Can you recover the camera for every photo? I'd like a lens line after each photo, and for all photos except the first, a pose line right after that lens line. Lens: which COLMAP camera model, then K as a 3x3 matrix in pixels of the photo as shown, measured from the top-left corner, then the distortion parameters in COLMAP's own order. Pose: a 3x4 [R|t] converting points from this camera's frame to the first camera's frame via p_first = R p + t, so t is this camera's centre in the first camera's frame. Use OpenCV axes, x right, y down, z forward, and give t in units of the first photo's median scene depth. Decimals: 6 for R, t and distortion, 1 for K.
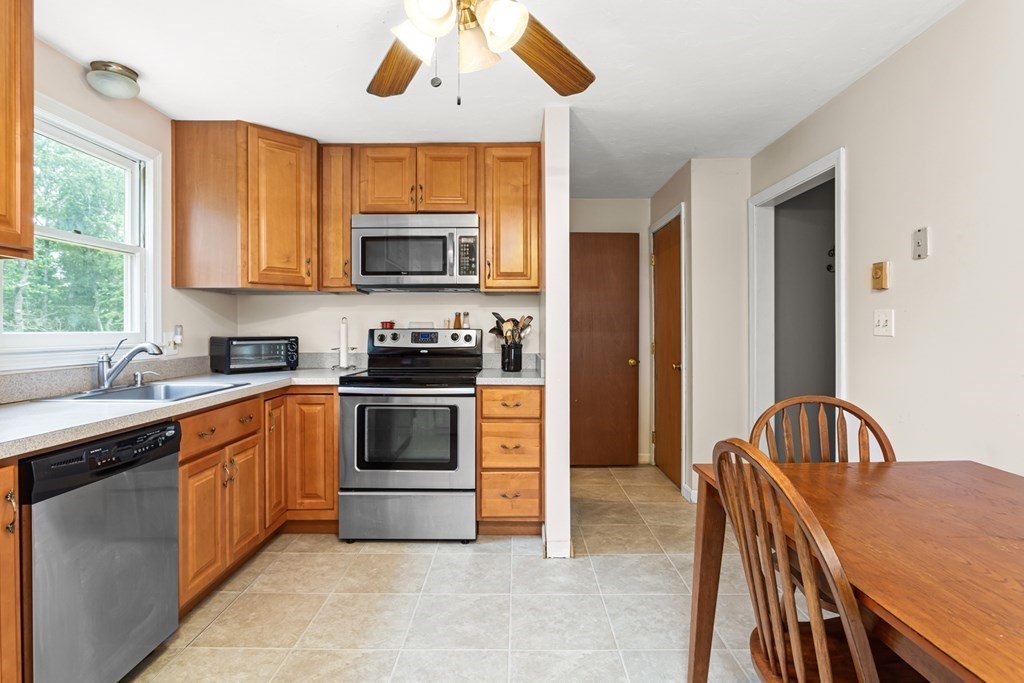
lens RADIAL K [[556.2, 0, 511.7], [0, 556.2, 333.3], [0, 0, 1]] dist [-0.001481, 0.000010]
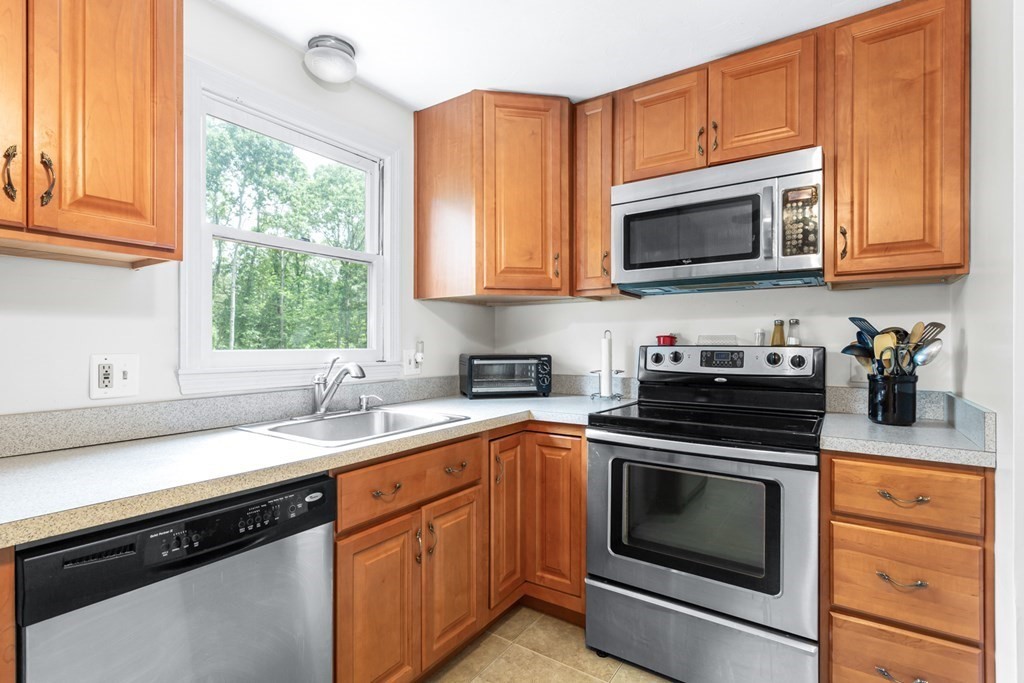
lens RADIAL K [[489.2, 0, 500.2], [0, 489.2, 345.5], [0, 0, 1]] dist [-0.002620, 0.005971]
pose [[0.825251, 0.002532, -0.564761, -0.049214], [-0.004437, 0.999988, -0.002000, -0.006511], [0.564749, 0.004156, 0.825252, 0.402544]]
